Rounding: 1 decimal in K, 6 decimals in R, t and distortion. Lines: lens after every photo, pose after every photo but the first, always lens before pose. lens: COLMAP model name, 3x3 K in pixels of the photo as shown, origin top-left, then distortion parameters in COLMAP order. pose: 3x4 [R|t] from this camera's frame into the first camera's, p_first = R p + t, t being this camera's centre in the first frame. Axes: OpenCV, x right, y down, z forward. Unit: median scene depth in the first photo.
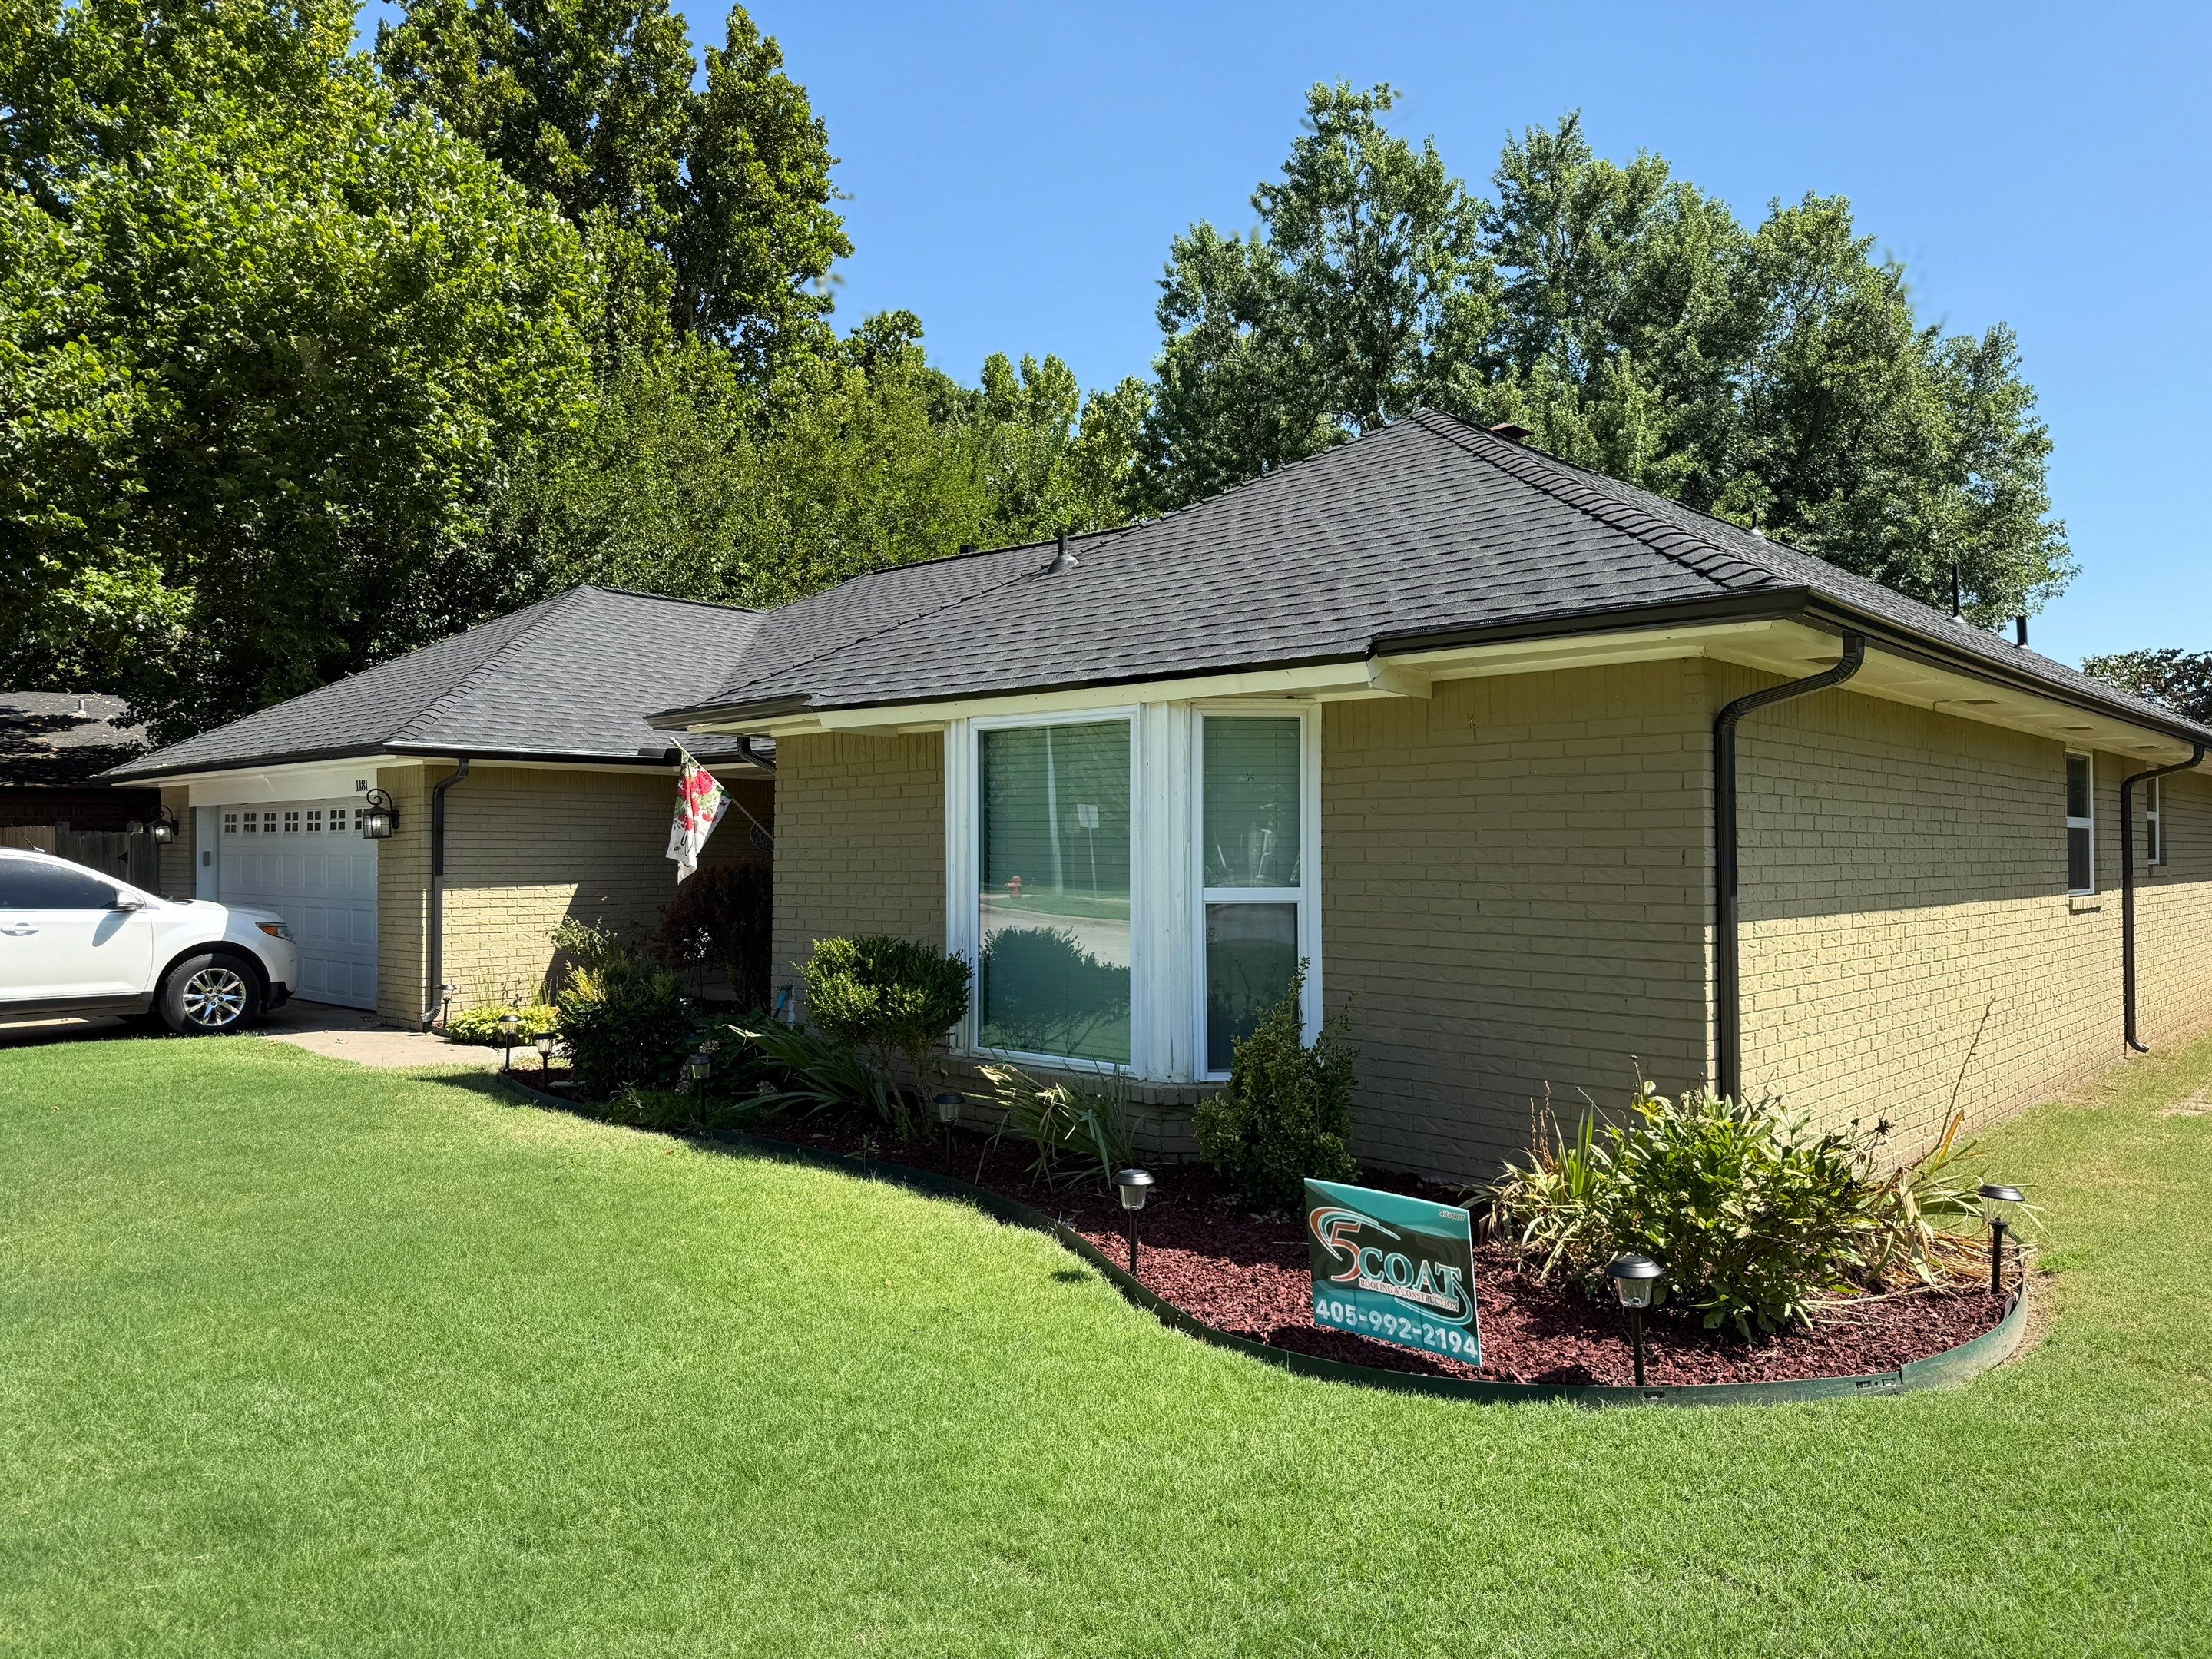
lens RADIAL K [[1529.2, 0, 1093.0], [0, 1529.2, 836.1], [0, 0, 1]] dist [0.091995, -0.153198]
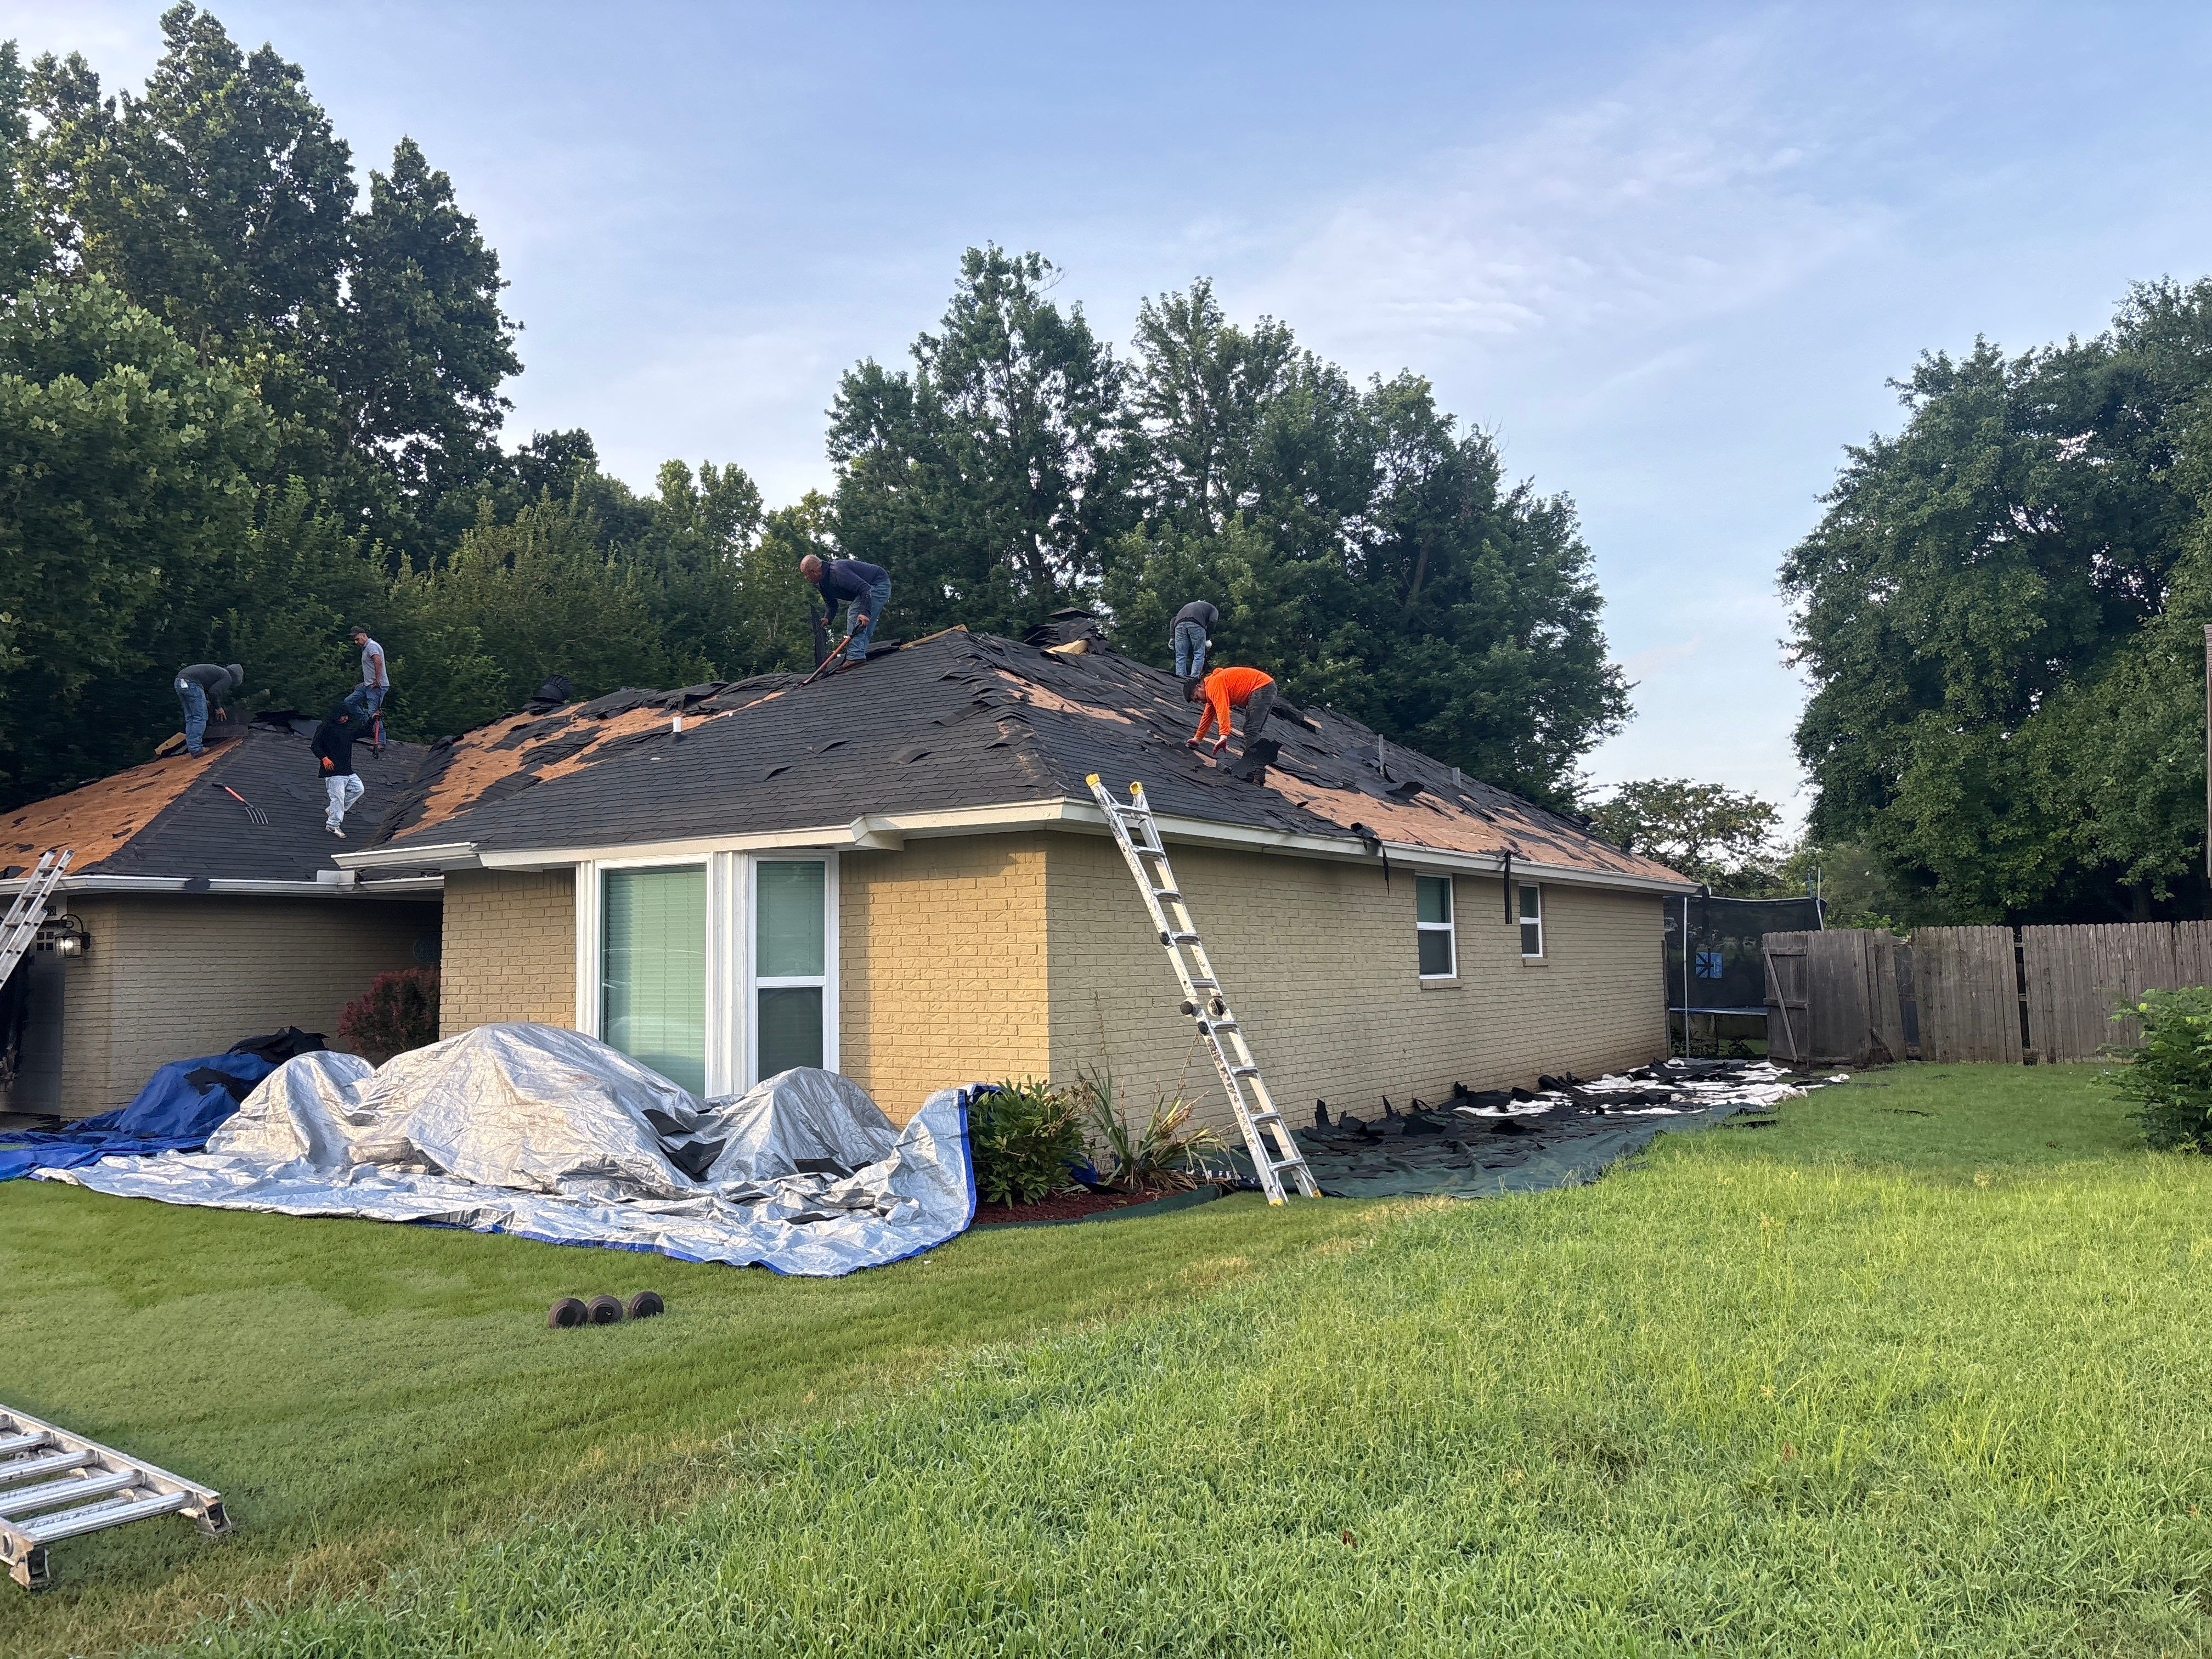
lens RADIAL K [[1662.8, 0, 1064.5], [0, 1662.8, 835.2], [0, 0, 1]] dist [0.013534, 0.004222]
pose [[0.986836, -0.002206, 0.161708, 0.021239], [0.013807, 0.997406, -0.070647, 0.003063], [-0.161133, 0.071950, 0.984307, -0.129663]]
